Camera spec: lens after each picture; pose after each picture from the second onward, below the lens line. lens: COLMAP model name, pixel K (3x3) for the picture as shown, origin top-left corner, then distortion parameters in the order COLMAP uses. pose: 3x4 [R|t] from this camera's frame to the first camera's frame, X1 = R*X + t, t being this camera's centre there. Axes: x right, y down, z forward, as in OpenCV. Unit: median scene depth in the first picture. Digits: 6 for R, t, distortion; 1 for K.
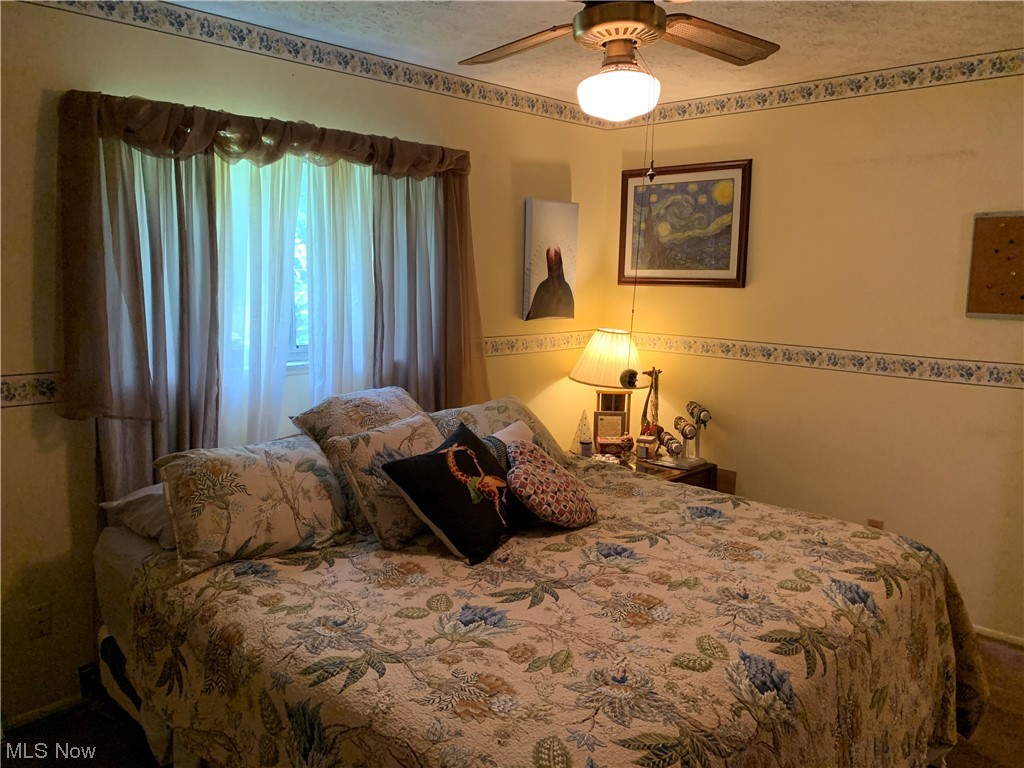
lens RADIAL K [[783.3, 0, 507.2], [0, 783.3, 391.7], [0, 0, 1]] dist [0.037420, -0.054970]
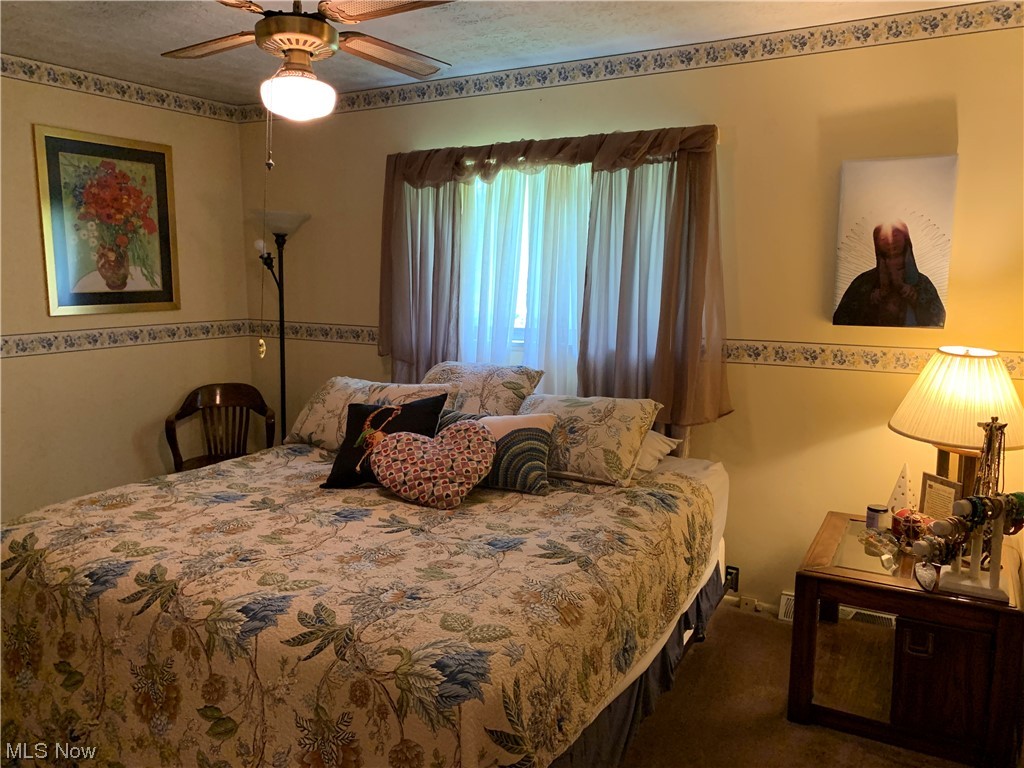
lens RADIAL K [[783.3, 0, 508.2], [0, 783.3, 375.1], [0, 0, 1]] dist [0.037420, -0.054970]
pose [[0.251203, 0.112635, -0.961359, 1.189382], [-0.148610, 0.985918, 0.076681, -0.096866], [0.956458, 0.123605, 0.264404, 0.901247]]
